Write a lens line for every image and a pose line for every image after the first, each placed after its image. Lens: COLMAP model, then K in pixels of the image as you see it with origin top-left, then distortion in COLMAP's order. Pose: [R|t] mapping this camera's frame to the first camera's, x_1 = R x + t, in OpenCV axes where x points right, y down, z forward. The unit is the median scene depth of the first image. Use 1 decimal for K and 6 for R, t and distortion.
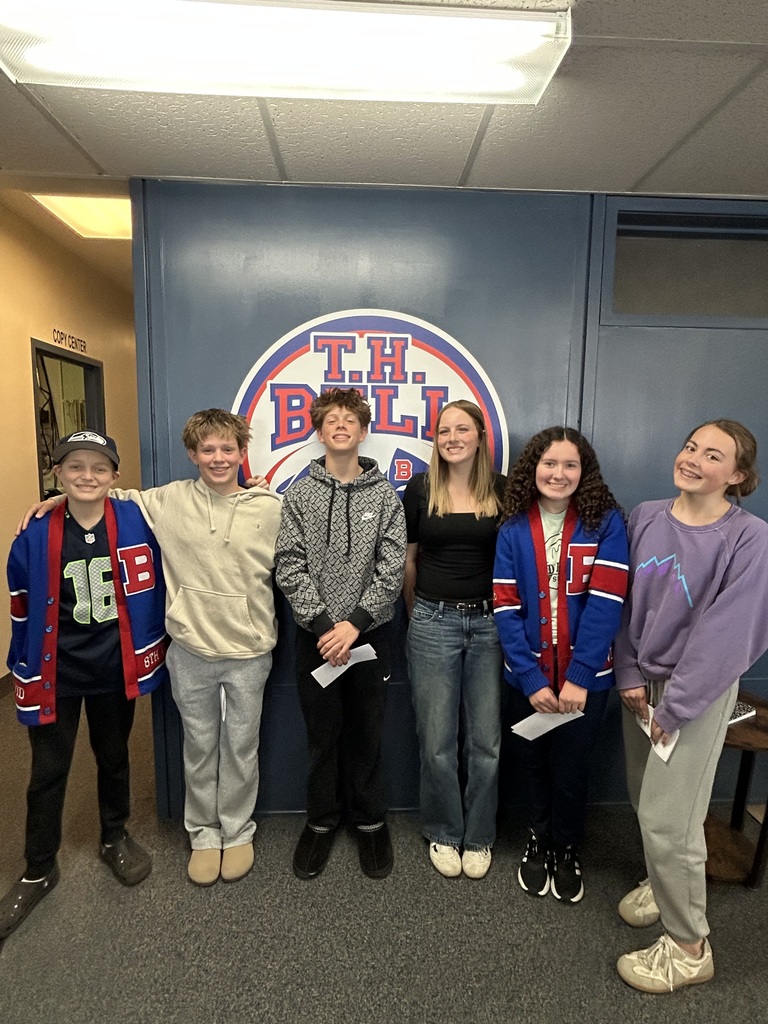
lens RADIAL K [[537.8, 0, 389.7], [0, 537.8, 513.9], [0, 0, 1]] dist [0.015702, -0.001058]
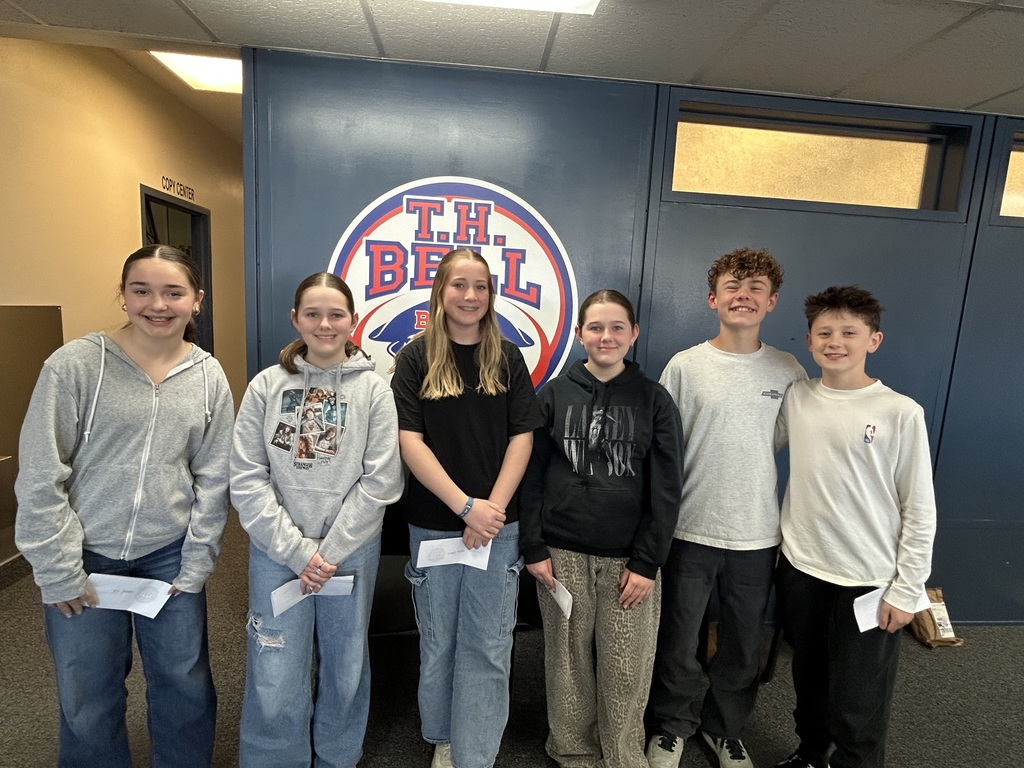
lens RADIAL K [[537.8, 0, 516.7], [0, 537.8, 386.8], [0, 0, 1]] dist [0.015702, -0.001058]
pose [[0.998747, 0.034630, 0.036132, 0.059657], [-0.035479, 0.999102, 0.023142, 0.024912], [-0.035298, -0.024395, 0.999079, -0.131048]]
